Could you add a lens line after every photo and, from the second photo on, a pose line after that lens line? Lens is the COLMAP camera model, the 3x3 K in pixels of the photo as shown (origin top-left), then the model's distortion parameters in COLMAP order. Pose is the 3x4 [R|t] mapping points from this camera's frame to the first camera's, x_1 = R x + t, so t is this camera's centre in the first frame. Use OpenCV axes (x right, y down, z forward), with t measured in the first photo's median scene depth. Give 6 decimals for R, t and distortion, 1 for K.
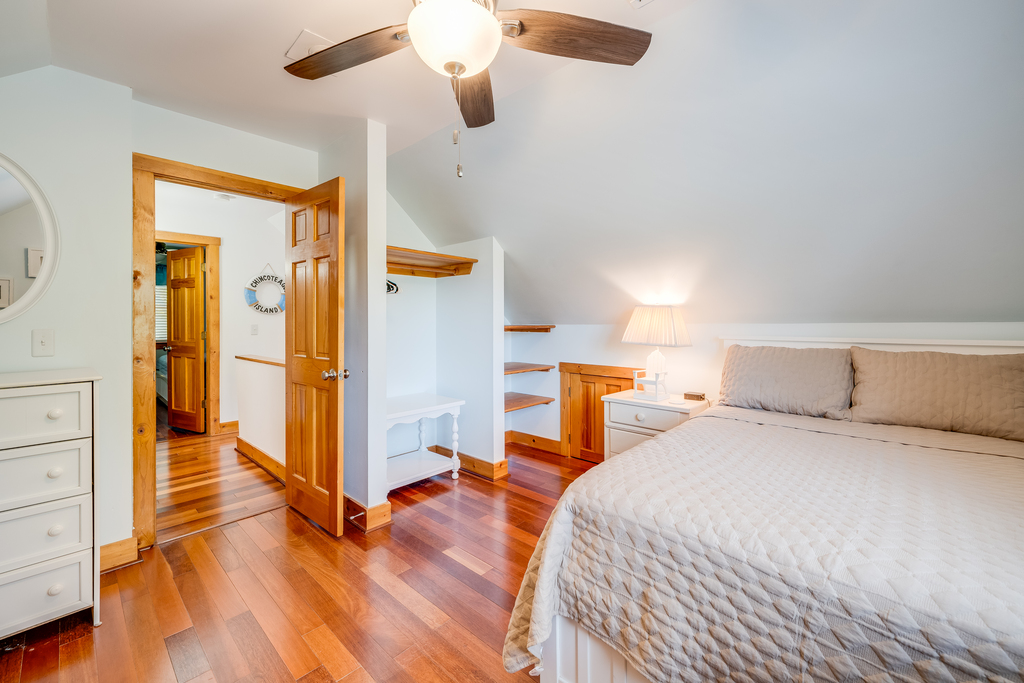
lens RADIAL K [[417.6, 0, 516.7], [0, 417.6, 328.6], [0, 0, 1]] dist [-0.001455, -0.000103]
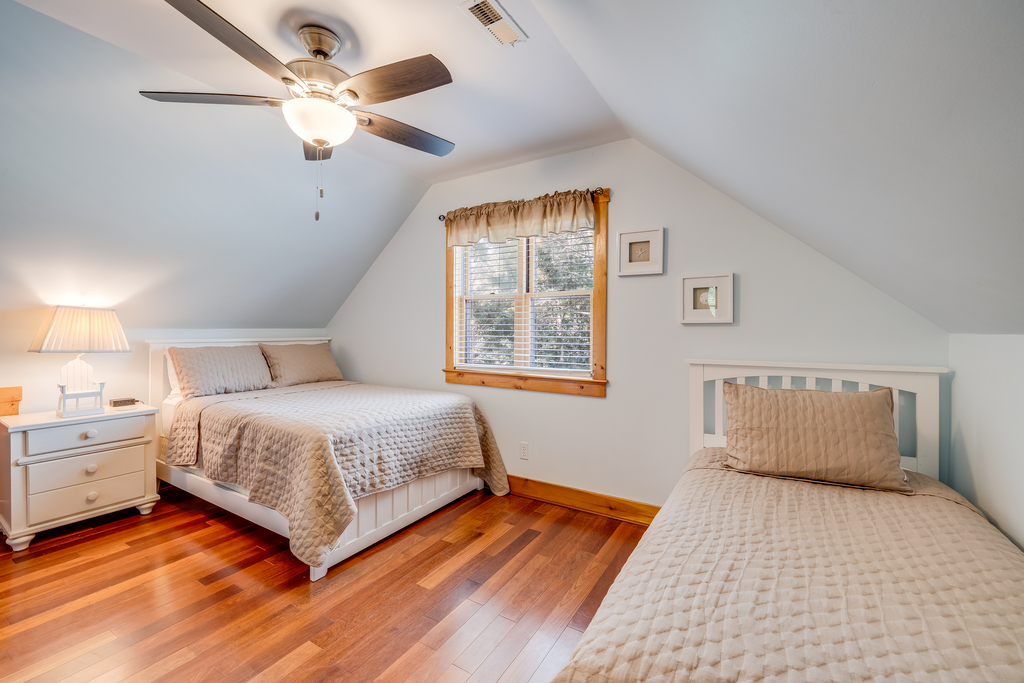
lens RADIAL K [[417.6, 0, 516.7], [0, 417.6, 328.6], [0, 0, 1]] dist [-0.001455, -0.000103]
pose [[-0.194555, 0.004712, 0.980880, -1.700026], [0.007878, 0.999964, -0.003241, -0.003264], [-0.980860, 0.007097, -0.194585, 0.641996]]
